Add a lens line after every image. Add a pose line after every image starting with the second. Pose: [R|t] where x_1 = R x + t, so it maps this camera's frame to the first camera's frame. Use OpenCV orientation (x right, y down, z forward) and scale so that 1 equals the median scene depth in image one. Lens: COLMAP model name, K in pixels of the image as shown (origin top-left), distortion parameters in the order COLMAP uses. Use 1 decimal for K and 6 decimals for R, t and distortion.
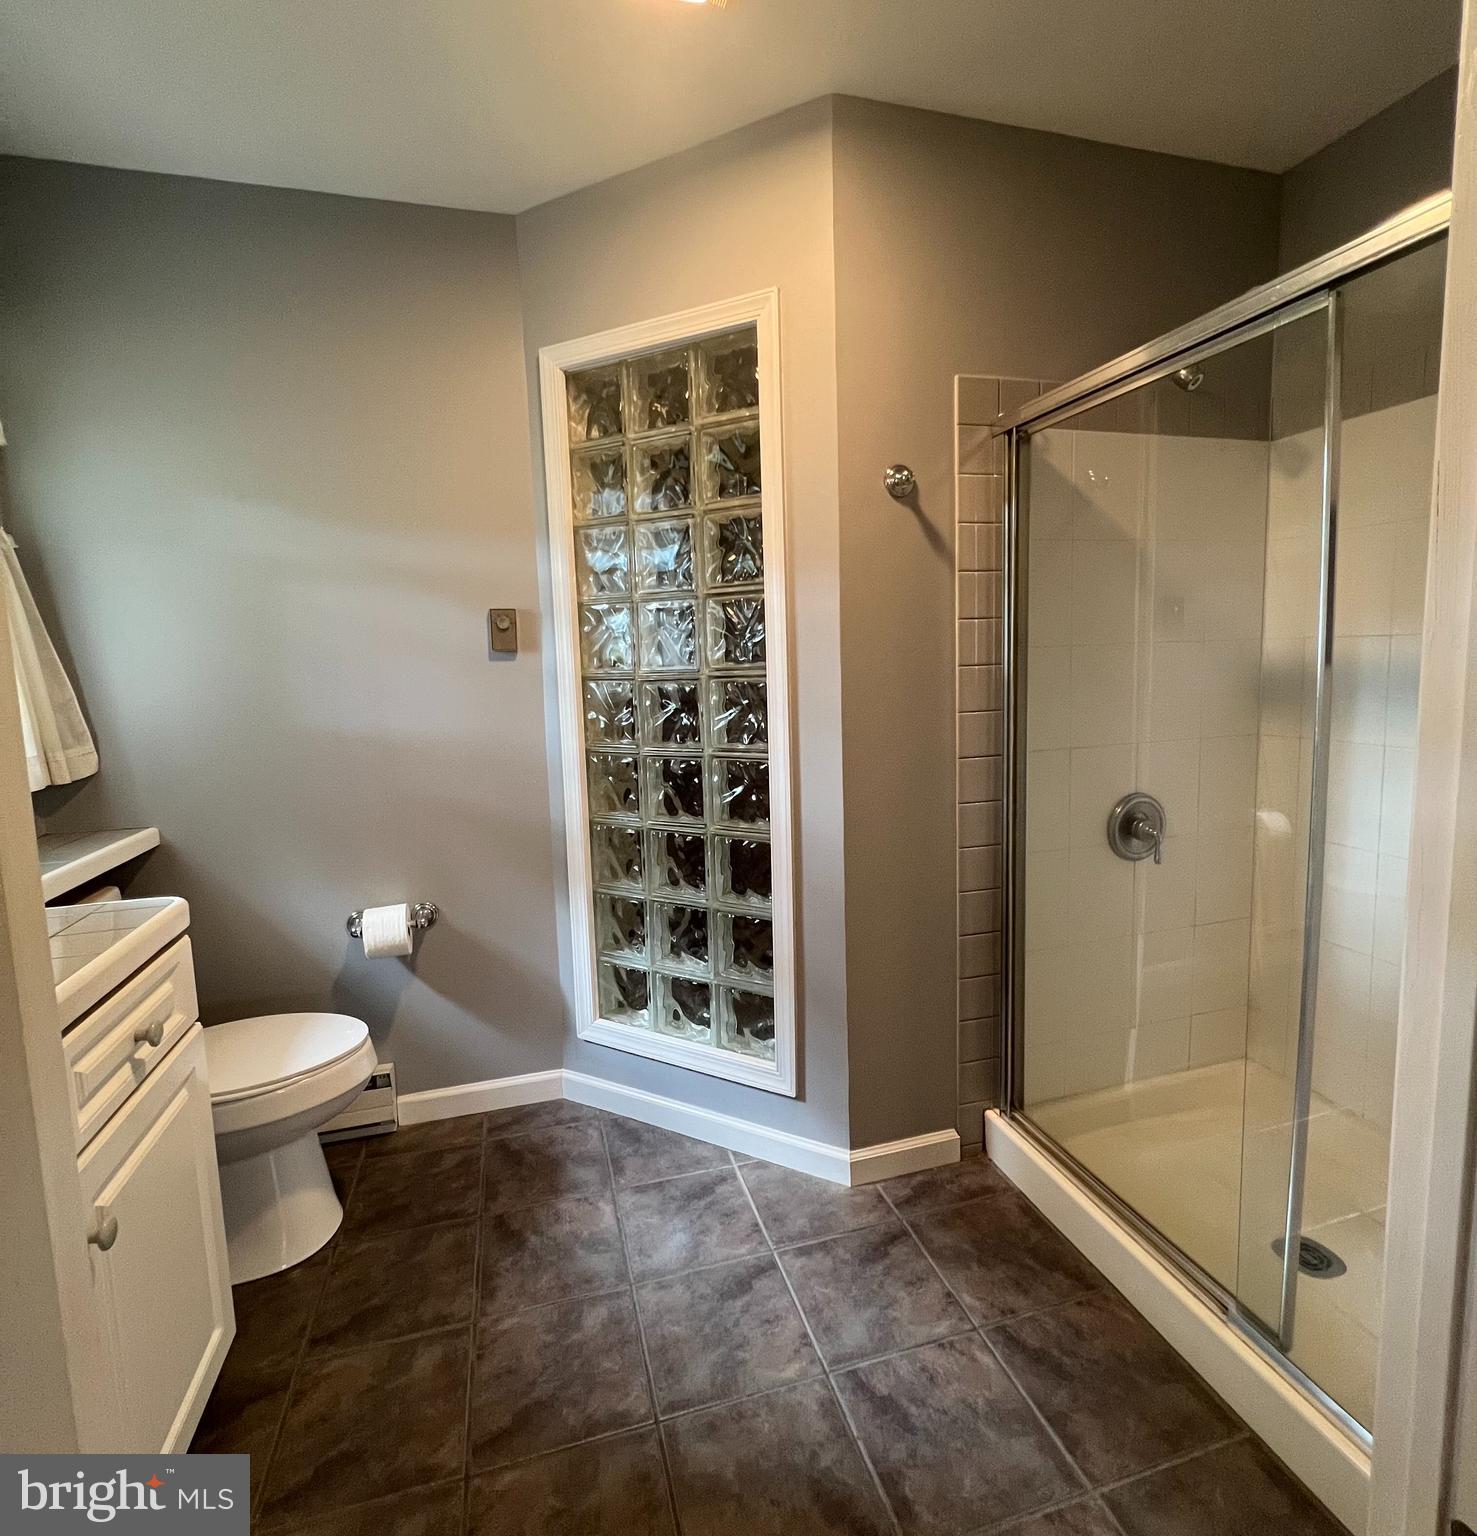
lens RADIAL K [[790.3, 0, 737.6], [0, 790.3, 738.7], [0, 0, 1]] dist [0.002710, 0.001574]
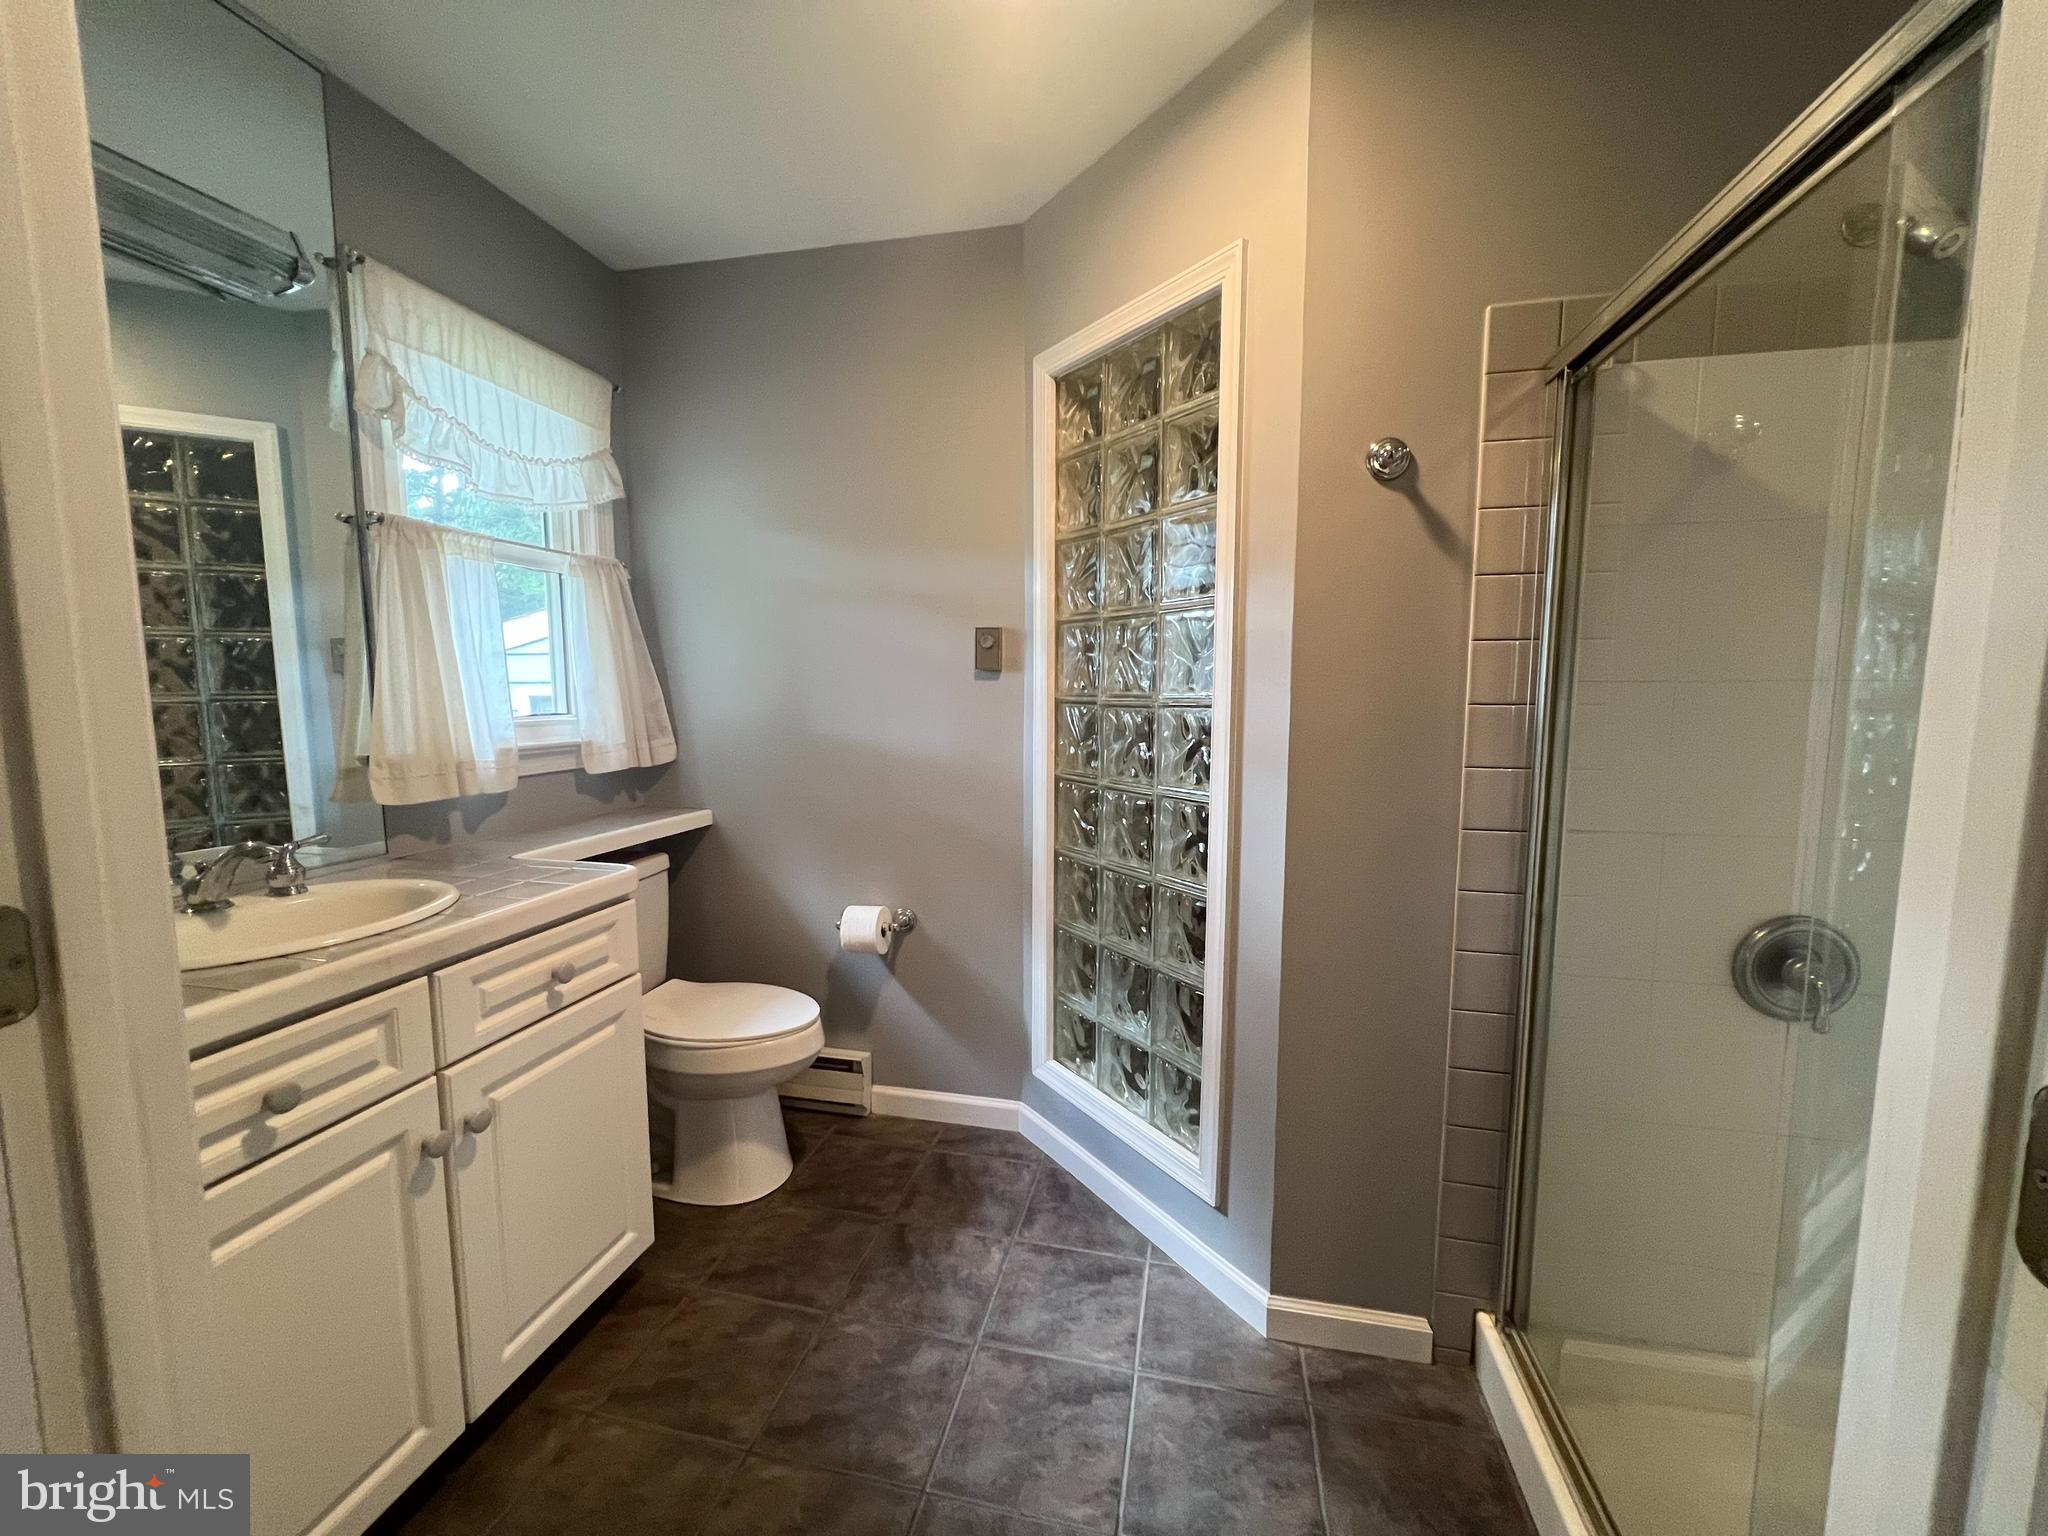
lens RADIAL K [[822.0, 0, 1025.2], [0, 822.0, 771.1], [0, 0, 1]] dist [0.003021, 0.000592]
pose [[0.879771, 0.081445, -0.468369, 0.271272], [-0.079968, 0.996530, 0.023078, -0.013660], [0.468623, 0.017151, 0.883231, 0.125063]]
